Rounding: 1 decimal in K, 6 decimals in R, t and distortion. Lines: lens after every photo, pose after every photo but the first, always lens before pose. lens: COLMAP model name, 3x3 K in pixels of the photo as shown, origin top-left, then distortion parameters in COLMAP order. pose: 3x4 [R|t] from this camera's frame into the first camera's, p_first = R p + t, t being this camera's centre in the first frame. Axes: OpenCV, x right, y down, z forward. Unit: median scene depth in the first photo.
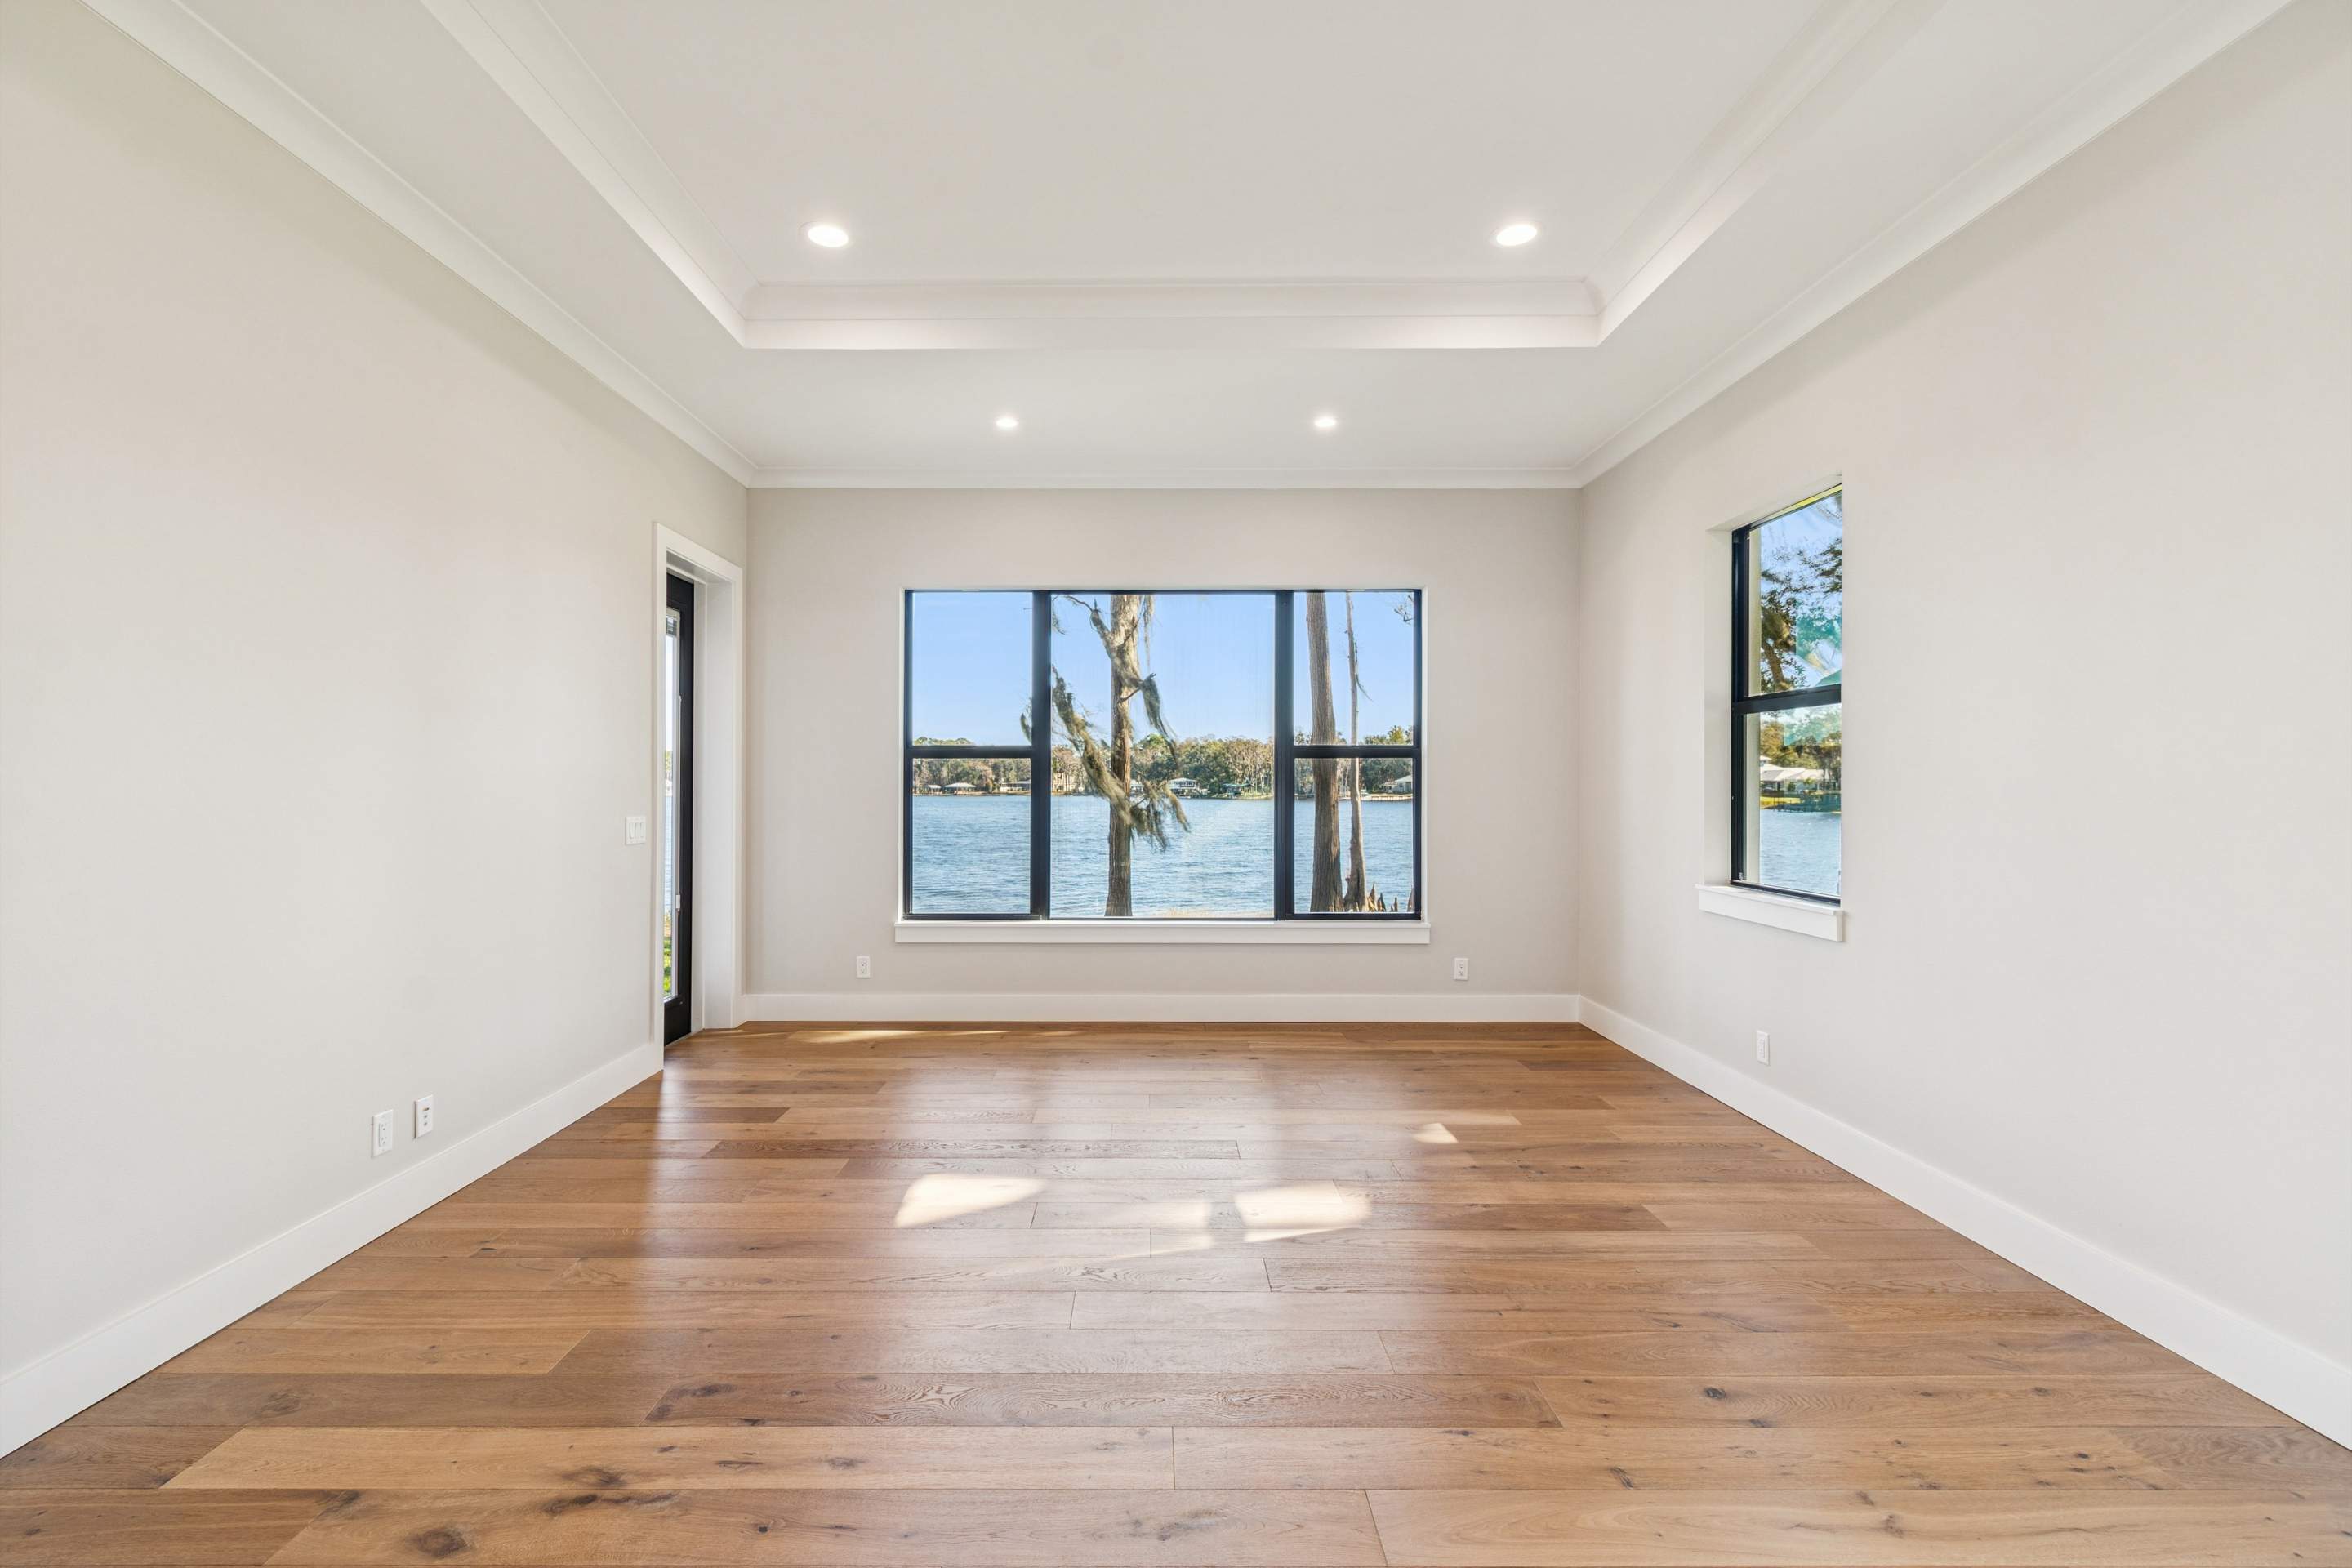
lens RADIAL K [[1028.9, 0, 1169.7], [0, 1028.9, 783.1], [0, 0, 1]] dist [0.002534, -0.003210]
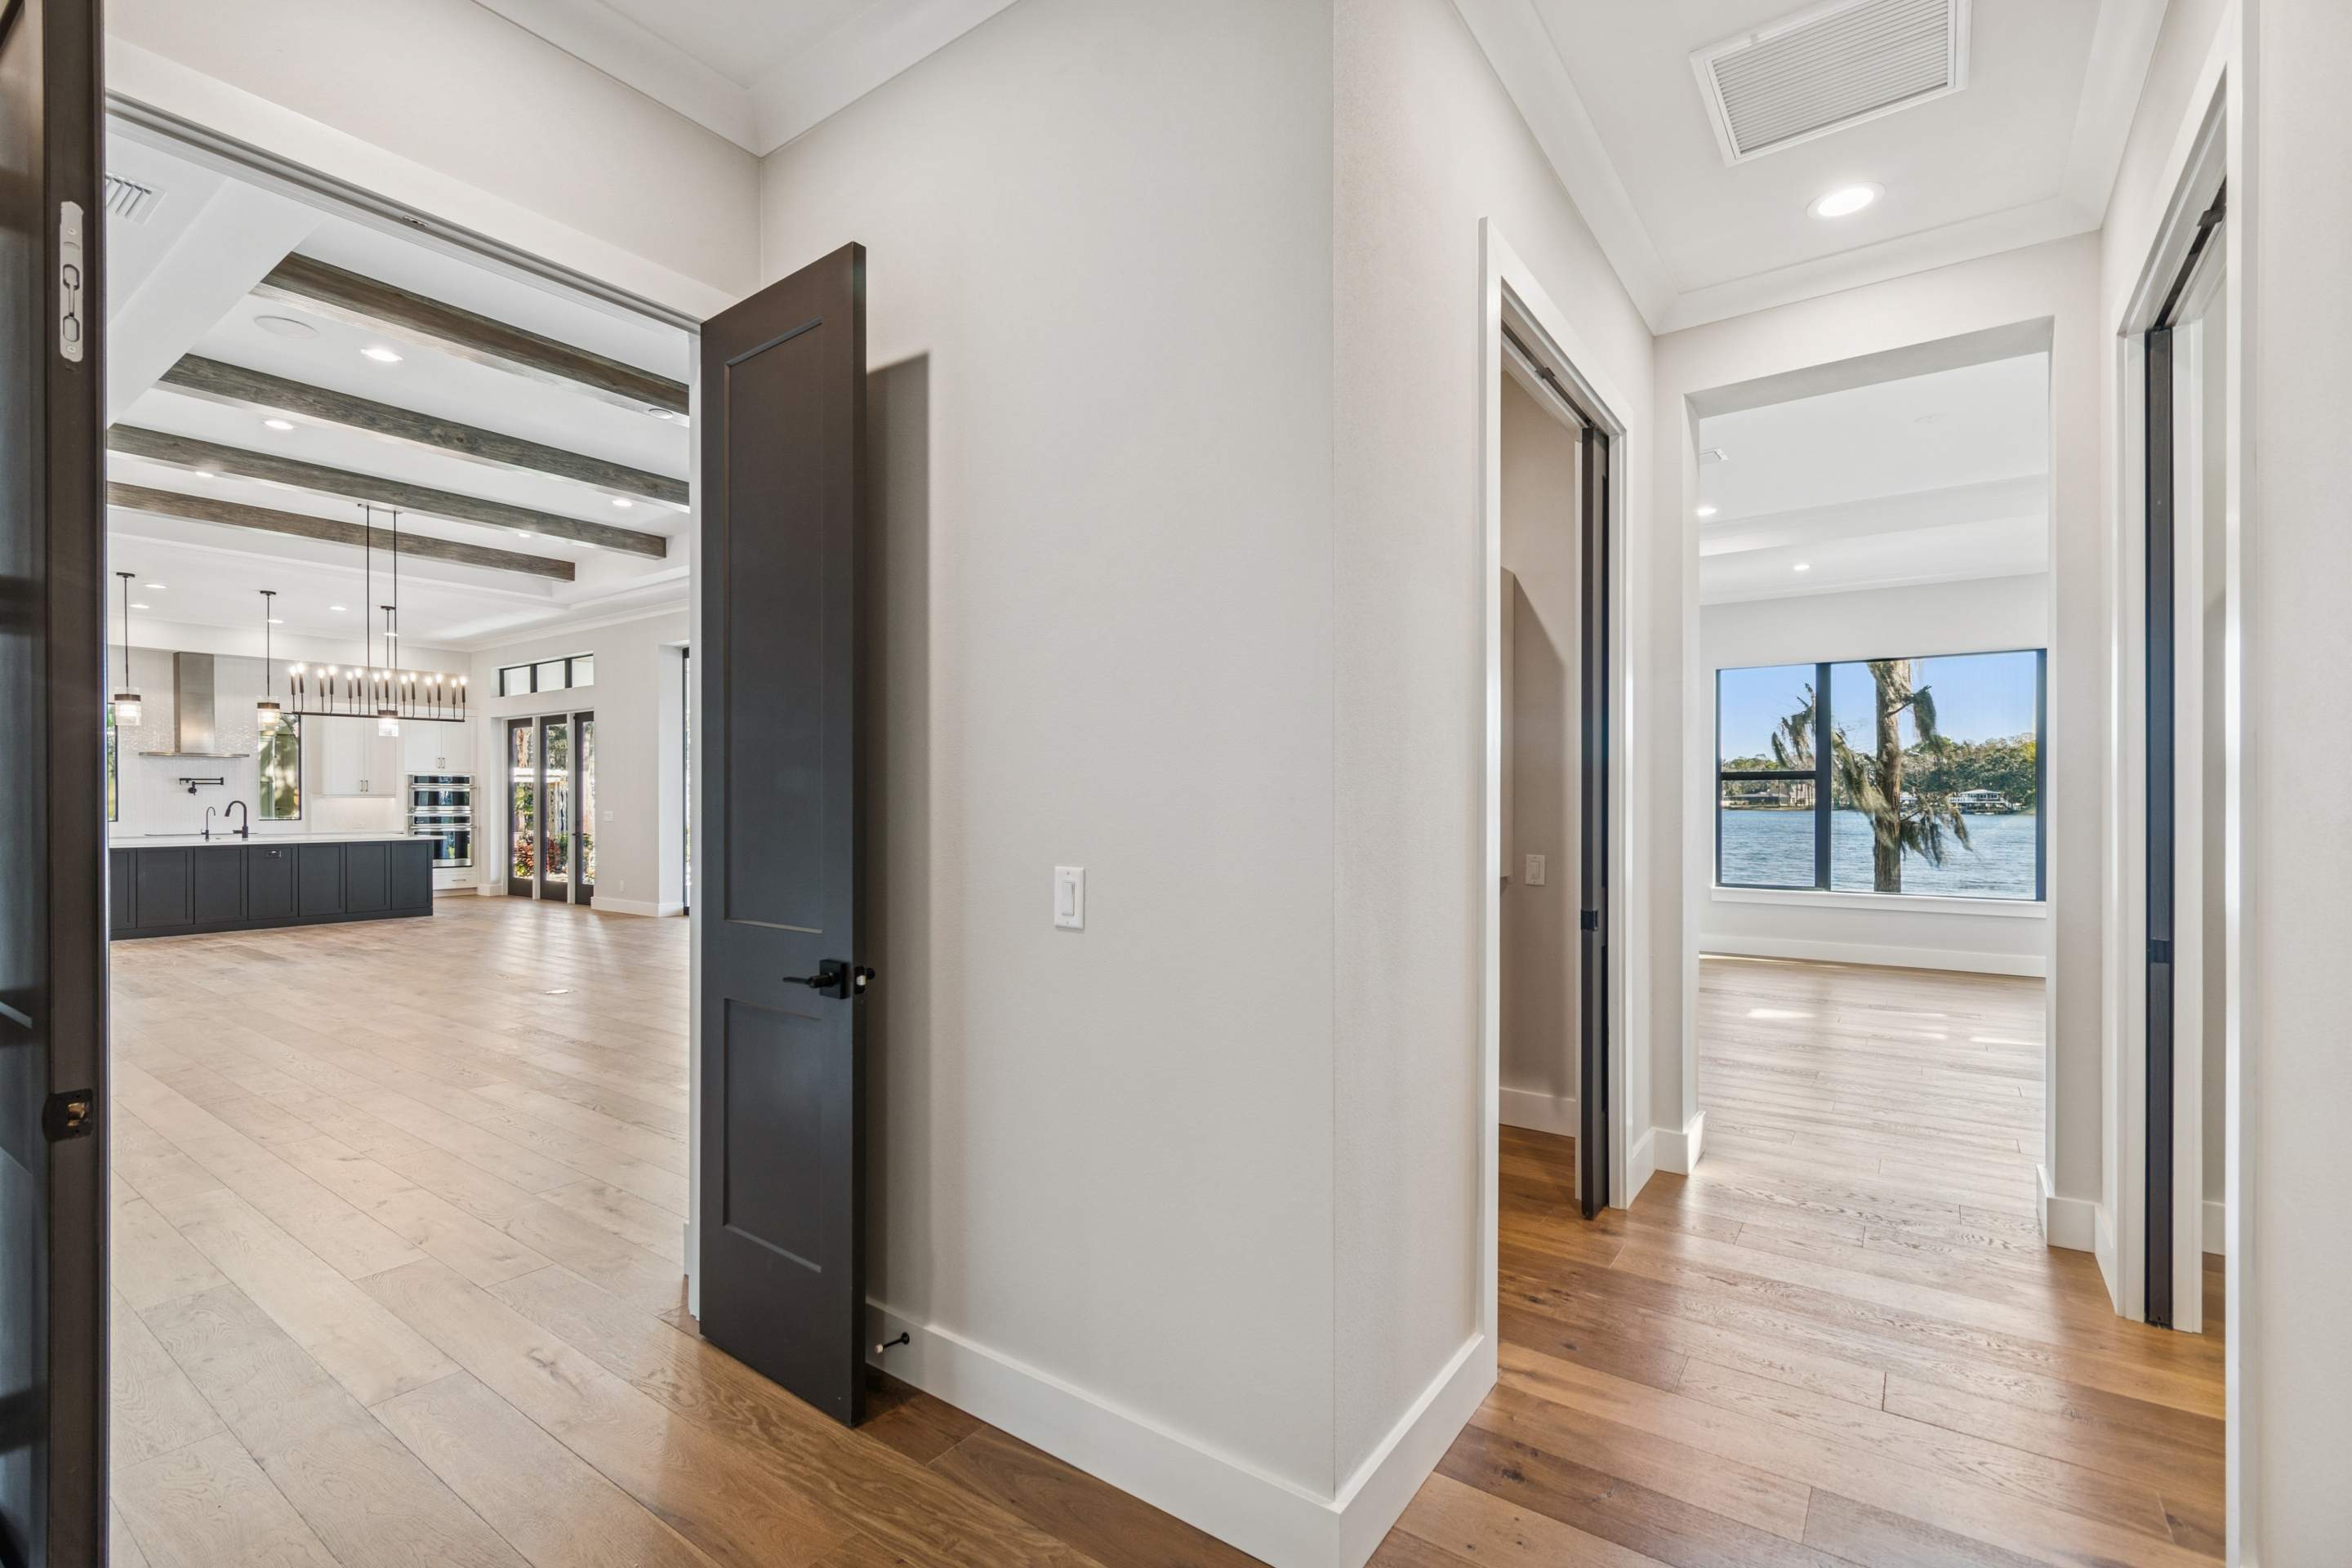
lens RADIAL K [[1028.9, 0, 1177.5], [0, 1028.9, 793.0], [0, 0, 1]] dist [0.002534, -0.003210]
pose [[0.795680, -0.001973, -0.605714, 0.009725], [0.000306, 0.999996, -0.002855, -0.000555], [0.605717, 0.002086, 0.795677, -0.230518]]
